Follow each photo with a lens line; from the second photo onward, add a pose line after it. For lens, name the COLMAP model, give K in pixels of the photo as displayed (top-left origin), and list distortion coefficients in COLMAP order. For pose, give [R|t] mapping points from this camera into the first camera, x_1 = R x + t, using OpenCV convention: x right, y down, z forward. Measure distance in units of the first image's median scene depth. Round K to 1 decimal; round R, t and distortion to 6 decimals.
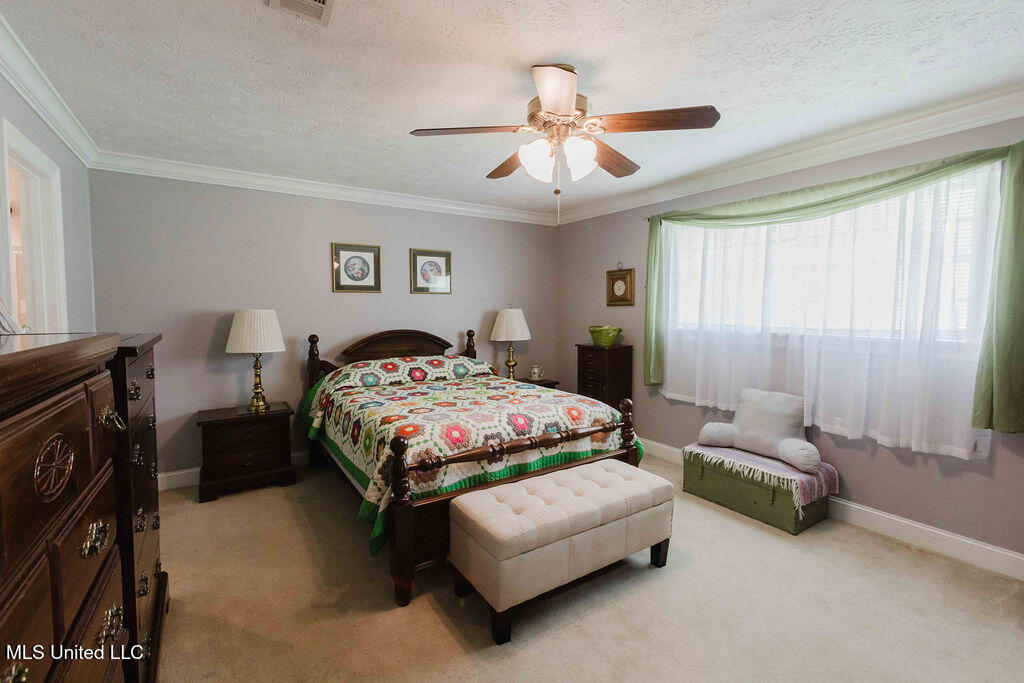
lens RADIAL K [[451.5, 0, 506.6], [0, 451.5, 340.0], [0, 0, 1]] dist [-0.013272, 0.000349]
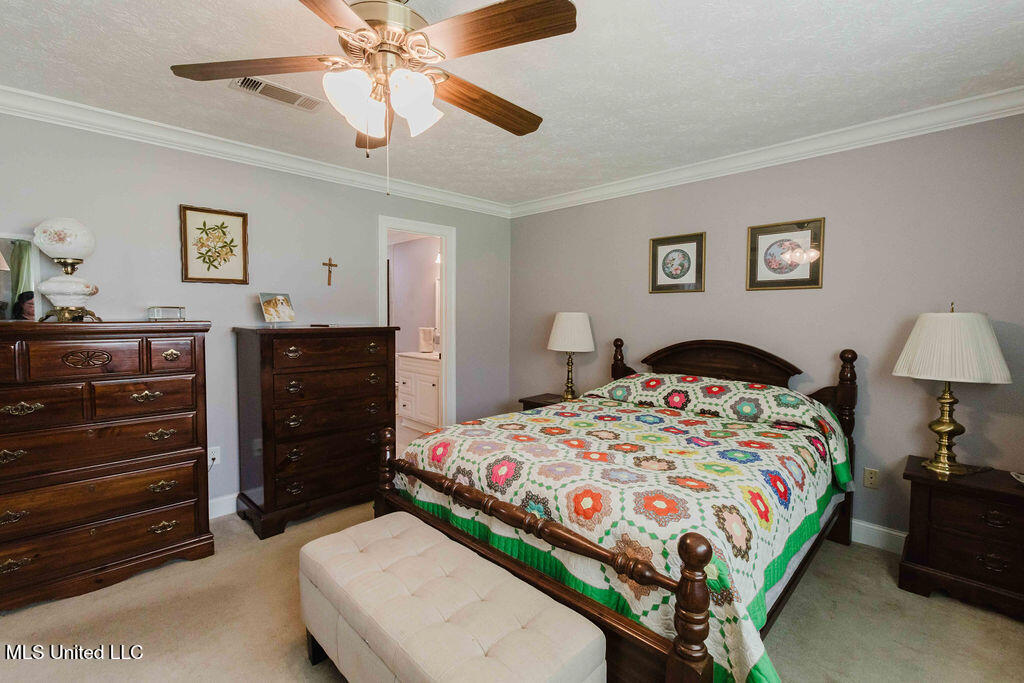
lens RADIAL K [[451.5, 0, 506.6], [0, 451.5, 340.0], [0, 0, 1]] dist [-0.013272, 0.000349]
pose [[0.206237, 0.058353, -0.976760, 0.439538], [-0.072291, 0.996401, 0.044263, -0.032733], [0.975828, 0.061482, 0.209713, 0.534247]]
